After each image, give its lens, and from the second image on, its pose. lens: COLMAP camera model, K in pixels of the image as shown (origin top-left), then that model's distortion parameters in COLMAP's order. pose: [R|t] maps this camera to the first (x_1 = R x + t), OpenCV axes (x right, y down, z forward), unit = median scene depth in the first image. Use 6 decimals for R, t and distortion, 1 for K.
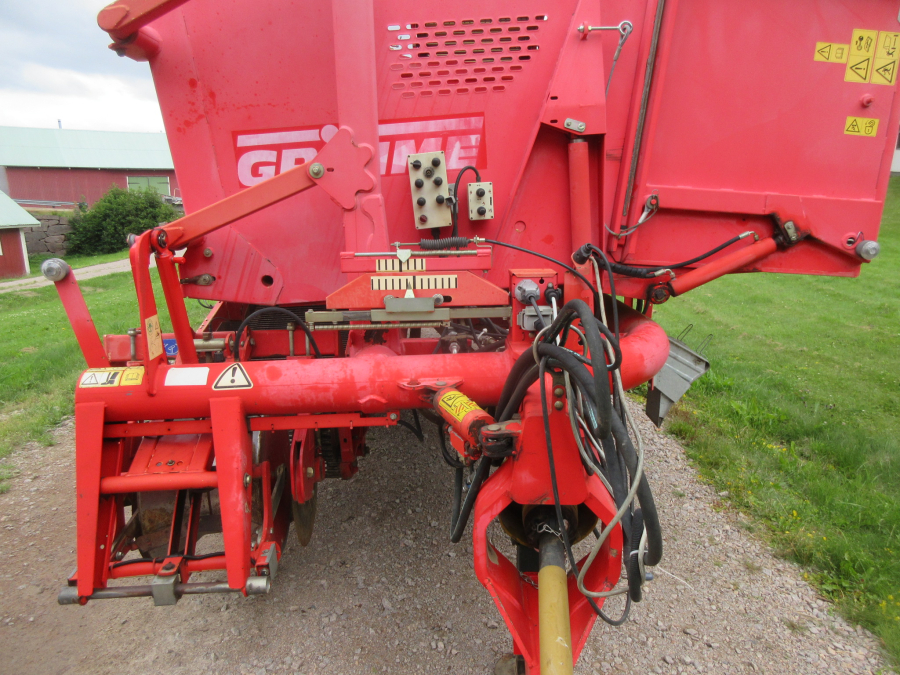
lens RADIAL K [[684.9, 0, 443.0], [0, 684.9, 342.2], [0, 0, 1]] dist [0.004556, -0.002471]
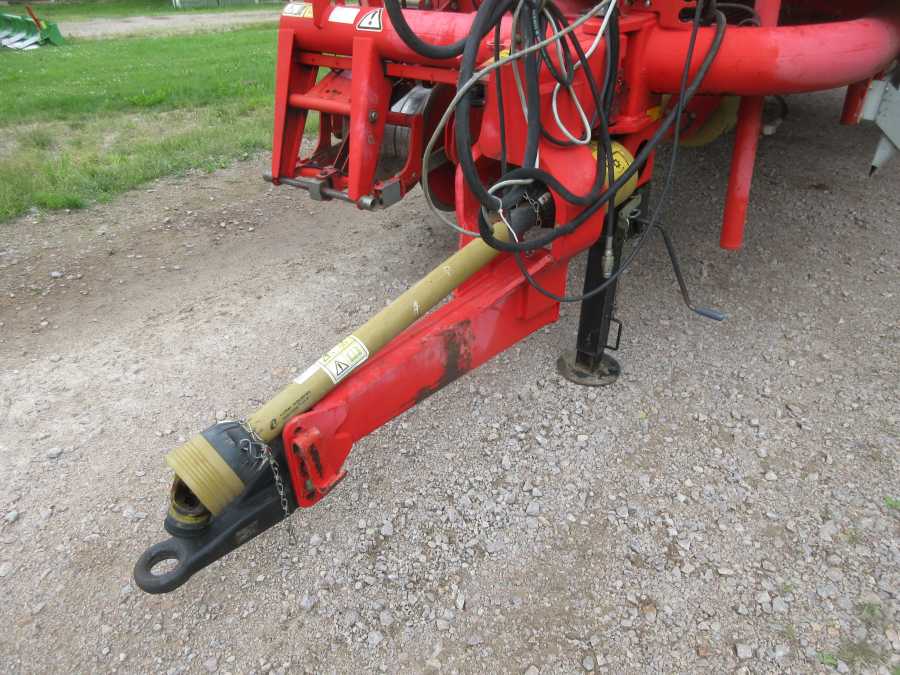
lens RADIAL K [[684.9, 0, 443.0], [0, 684.9, 342.2], [0, 0, 1]] dist [0.004556, -0.002471]
pose [[0.765986, 0.349986, -0.539237, 0.522720], [-0.136106, 0.908088, 0.396046, 0.062528], [0.628284, -0.229972, 0.743217, 0.085920]]
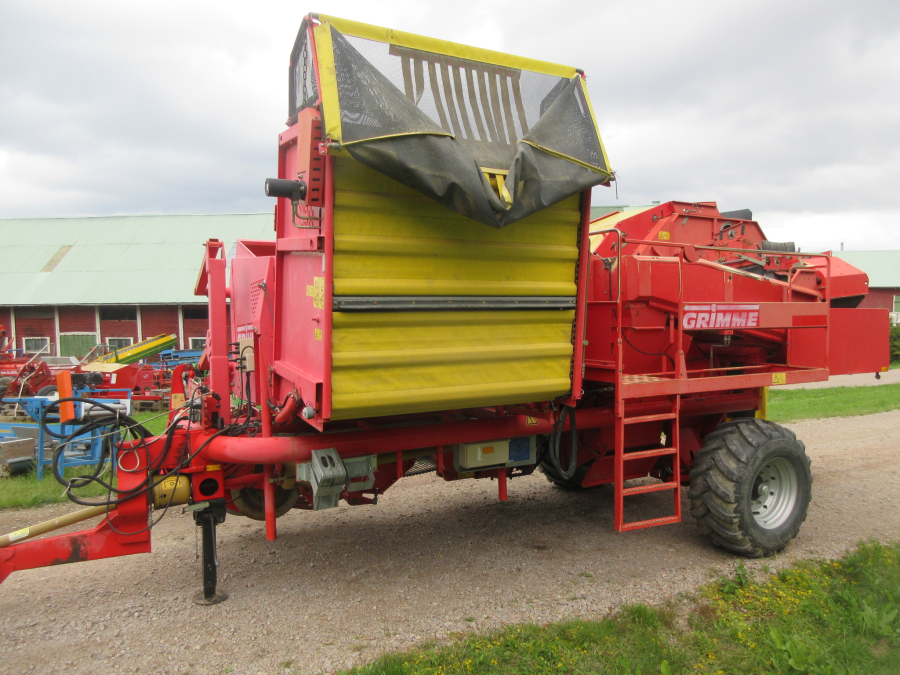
lens RADIAL K [[678.0, 0, 448.3], [0, 678.0, 333.8], [0, 0, 1]] dist [0.009910, 0.002281]
pose [[0.440045, 0.041702, -0.897007, 2.243971], [-0.190505, 0.980518, -0.047872, -0.314183], [0.877535, 0.191950, 0.439416, 0.613668]]
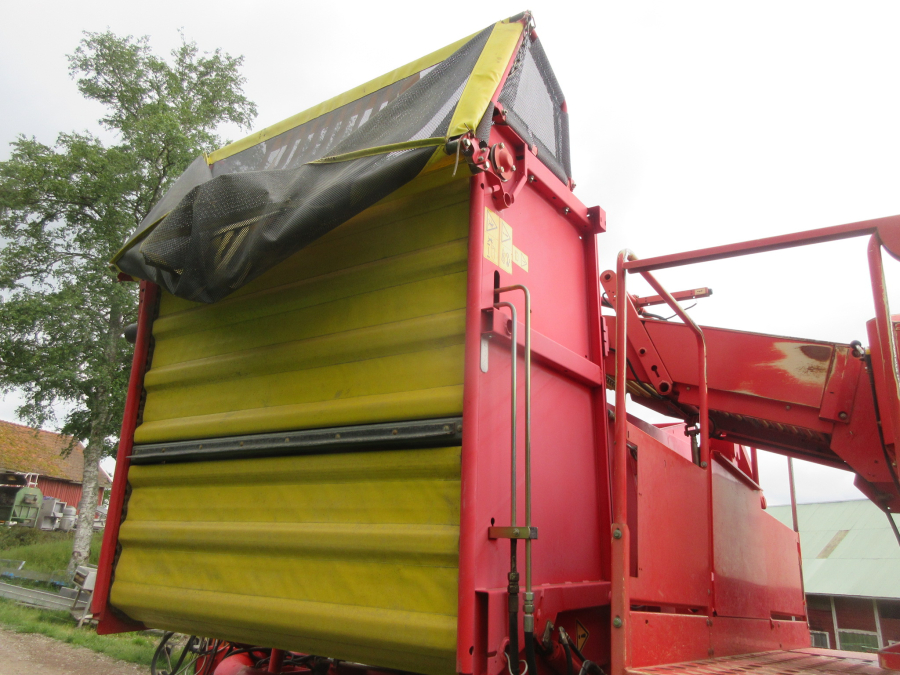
lens RADIAL K [[671.0, 0, 457.8], [0, 671.0, 340.9], [0, 0, 1]] dist [0.025230, 0.003945]
pose [[-0.596295, -0.297820, -0.745477, 1.316016], [-0.233464, 0.952833, -0.193916, -0.504670], [0.768067, 0.058411, -0.637699, 2.294349]]
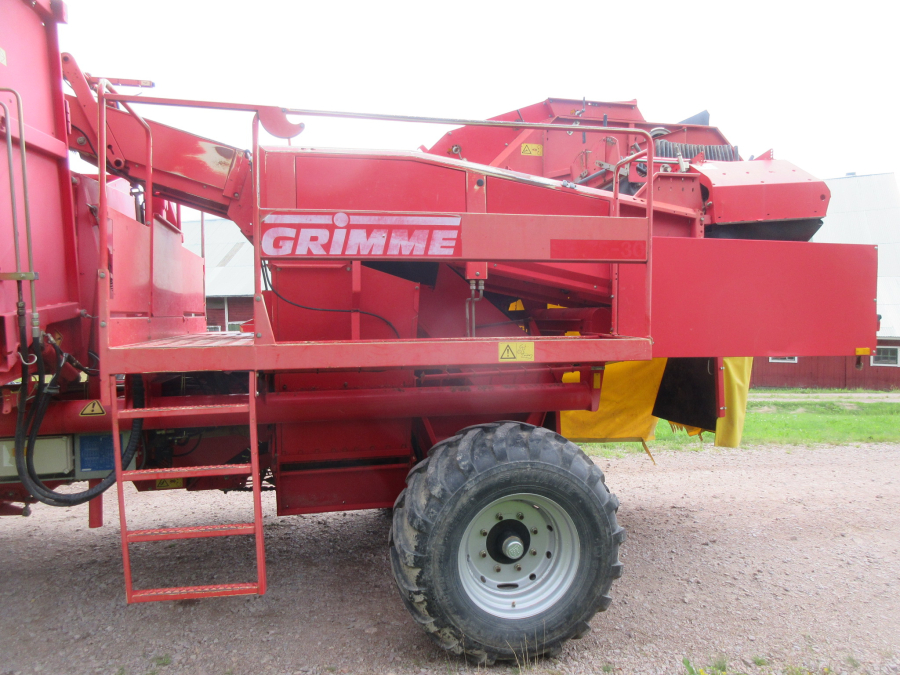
lens RADIAL K [[670.6, 0, 452.1], [0, 670.6, 334.4], [0, 0, 1]] dist [0.007175, 0.008301]
pose [[0.164621, 0.048605, -0.985159, 1.883797], [-0.201171, 0.979446, 0.014707, -0.525786], [0.965624, 0.195764, 0.171015, 2.389234]]
